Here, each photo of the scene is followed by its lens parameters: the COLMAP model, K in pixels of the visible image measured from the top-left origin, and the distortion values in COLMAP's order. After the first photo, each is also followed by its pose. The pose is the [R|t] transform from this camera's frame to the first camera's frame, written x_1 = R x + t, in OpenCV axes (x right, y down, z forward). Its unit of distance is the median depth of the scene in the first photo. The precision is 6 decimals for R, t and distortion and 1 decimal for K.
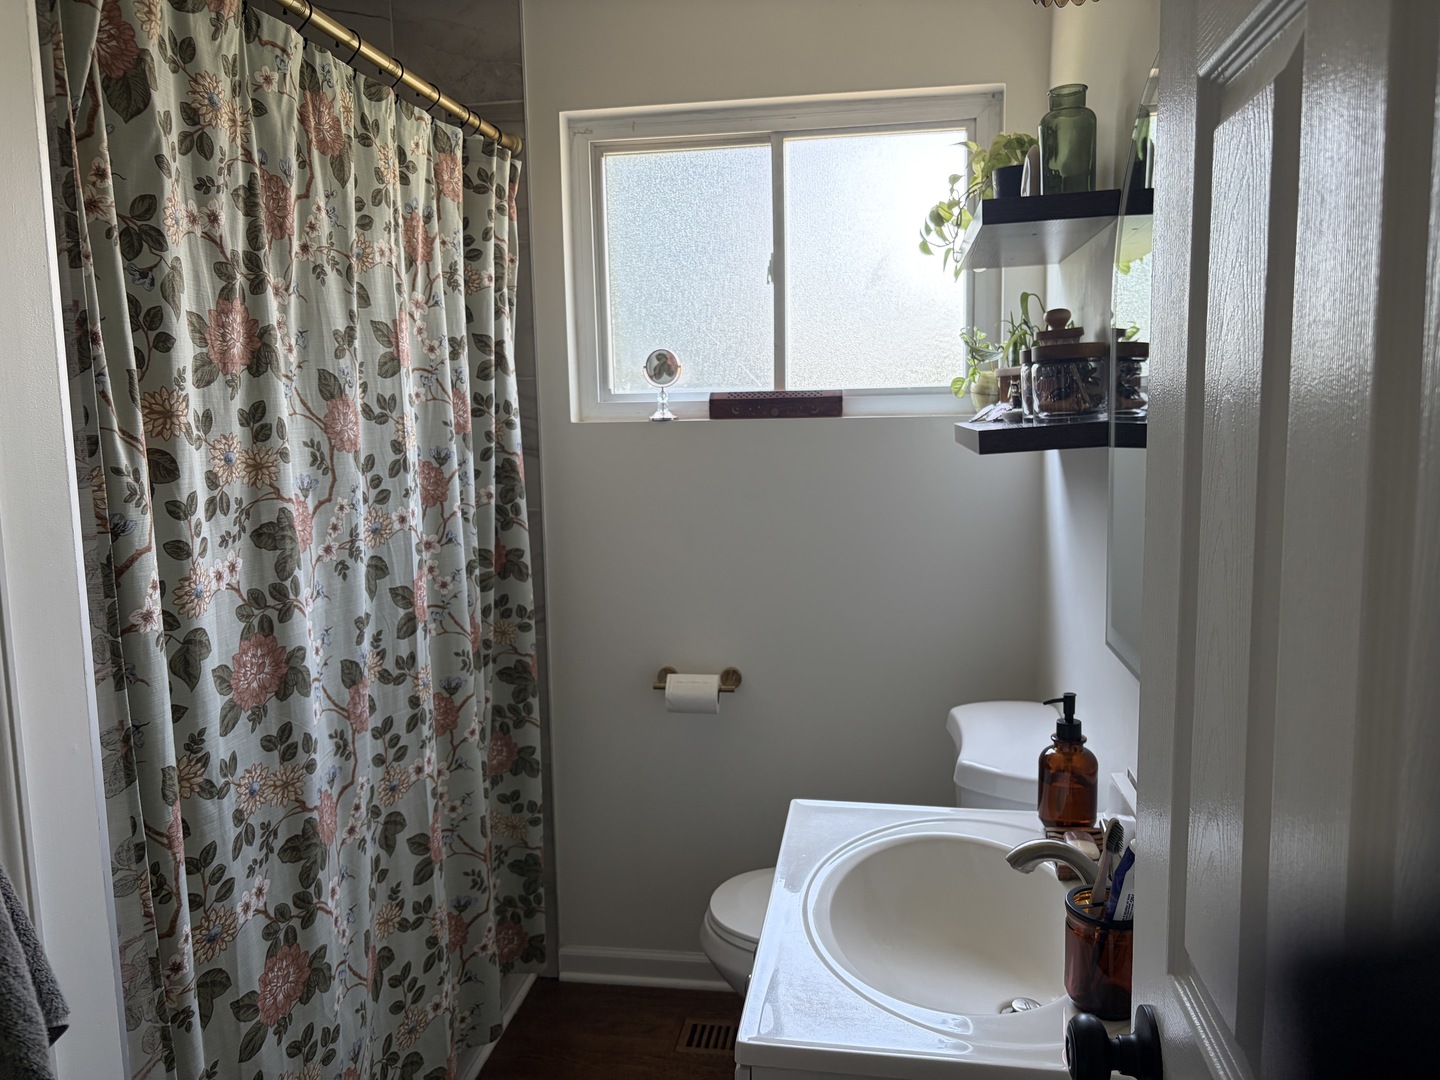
lens RADIAL K [[1091.0, 0, 720.0], [0, 1091.0, 540.0], [0, 0, 1]] dist [0.075307, -0.102876]
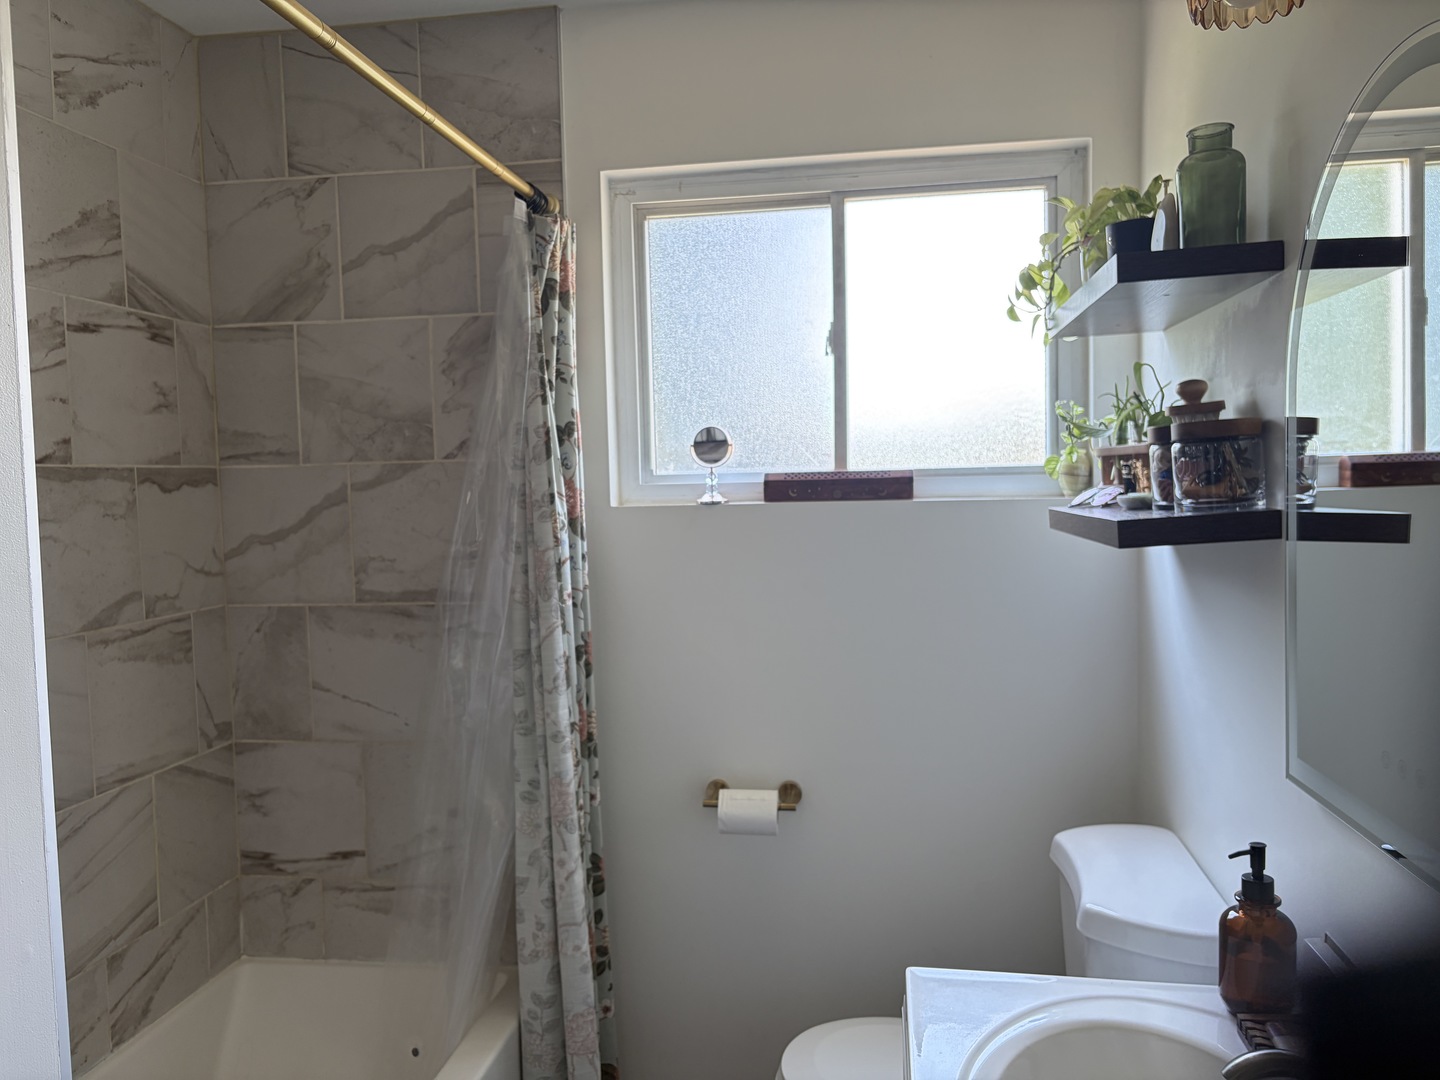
lens RADIAL K [[1091.0, 0, 720.0], [0, 1091.0, 540.0], [0, 0, 1]] dist [0.075307, -0.102876]
pose [[0.999963, -0.004192, 0.007521, -0.054523], [0.004681, 0.997795, -0.066212, -0.020730], [-0.007227, 0.066244, 0.997777, 0.104948]]
